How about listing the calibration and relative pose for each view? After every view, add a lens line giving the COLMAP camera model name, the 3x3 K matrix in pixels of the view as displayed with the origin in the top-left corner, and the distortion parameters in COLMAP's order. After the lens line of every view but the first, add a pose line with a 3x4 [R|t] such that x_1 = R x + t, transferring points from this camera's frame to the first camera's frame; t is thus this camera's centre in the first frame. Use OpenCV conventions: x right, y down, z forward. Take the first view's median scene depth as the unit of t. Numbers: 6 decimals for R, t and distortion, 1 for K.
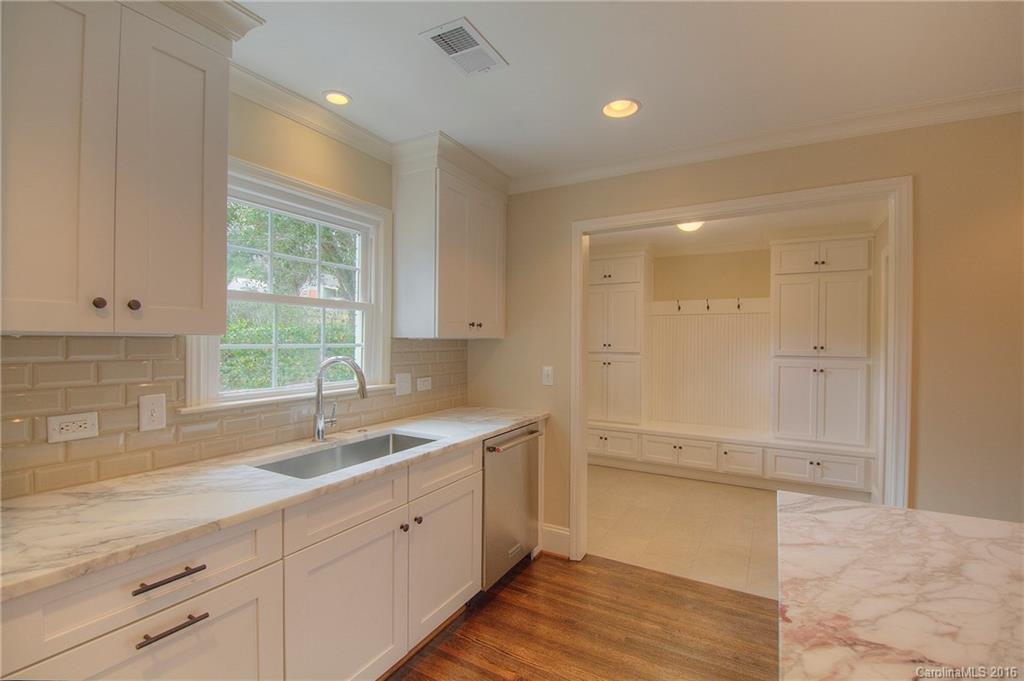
lens RADIAL K [[458.9, 0, 512.0], [0, 458.9, 344.1], [0, 0, 1]] dist [-0.011605, -0.007872]
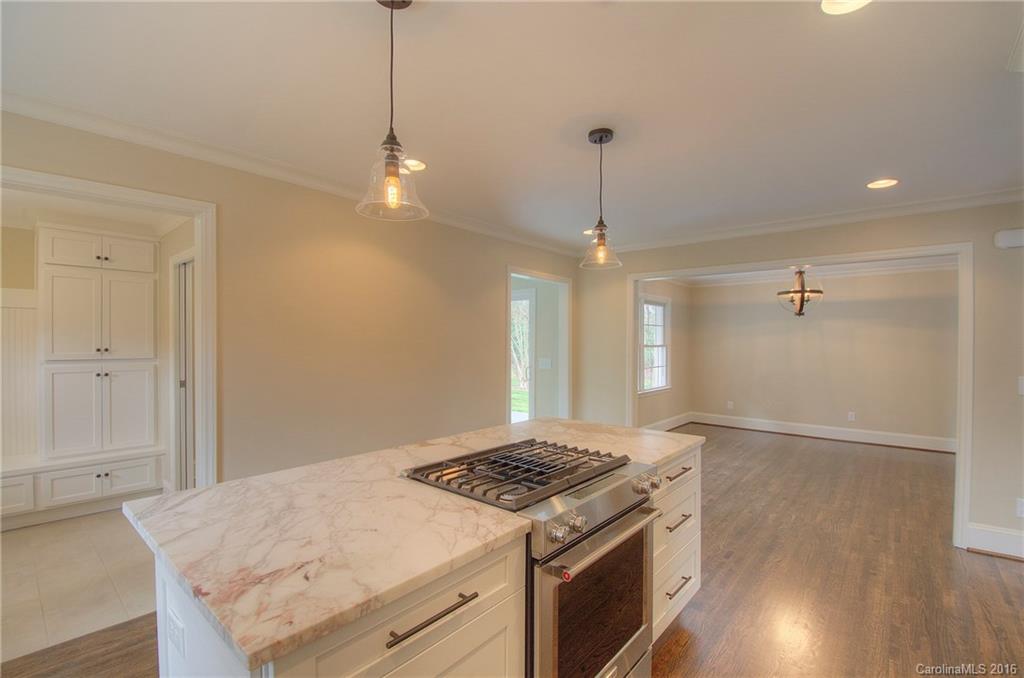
lens RADIAL K [[458.9, 0, 516.3], [0, 458.9, 344.2], [0, 0, 1]] dist [-0.011605, -0.007872]
pose [[0.188746, -0.012533, 0.981946, -0.099131], [0.010366, 0.999888, 0.010769, -0.007080], [-0.981971, 0.008146, 0.188854, 0.003107]]
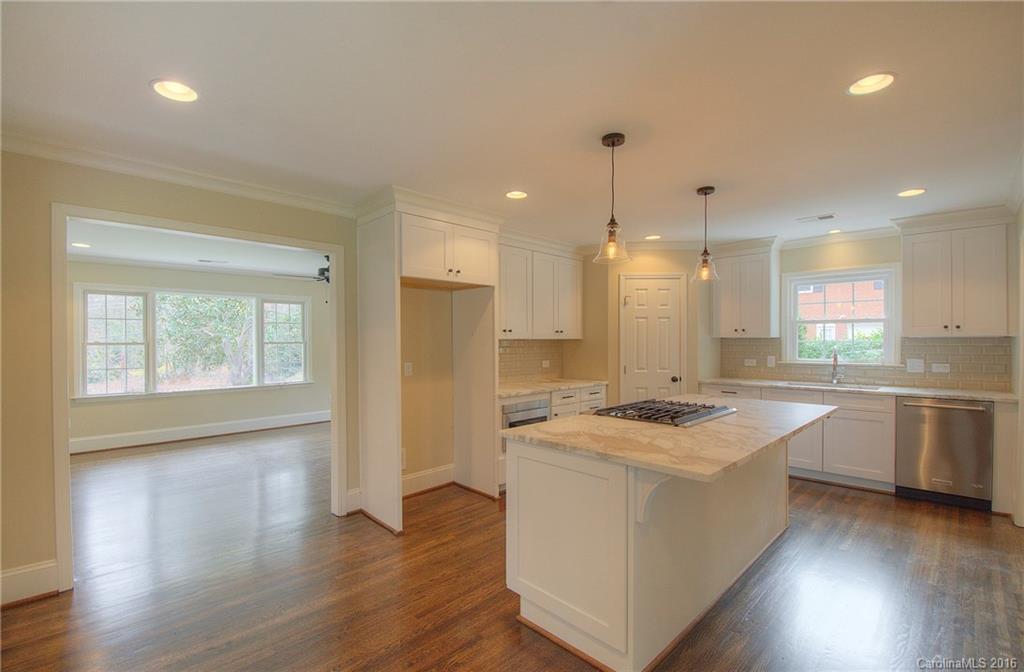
lens RADIAL K [[458.9, 0, 518.0], [0, 458.9, 340.3], [0, 0, 1]] dist [-0.011605, -0.007872]
pose [[-0.266641, -0.011026, -0.963733, 1.581596], [-0.011498, 0.999900, -0.008259, 0.025660], [0.963727, 0.008879, -0.266741, 0.071390]]
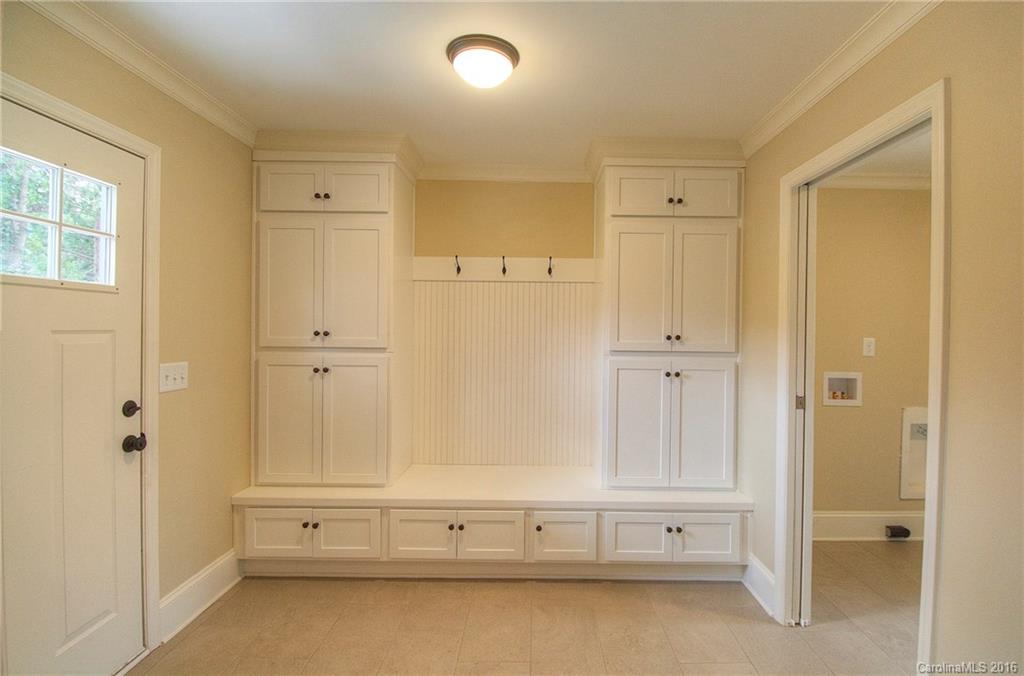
lens RADIAL K [[458.9, 0, 535.9], [0, 458.9, 330.8], [0, 0, 1]] dist [-0.011605, -0.007872]
pose [[0.870242, -0.000853, 0.492623, 0.291043], [-0.000990, 0.999993, 0.003481, -0.004775], [-0.492623, -0.003518, 0.870236, 0.791013]]
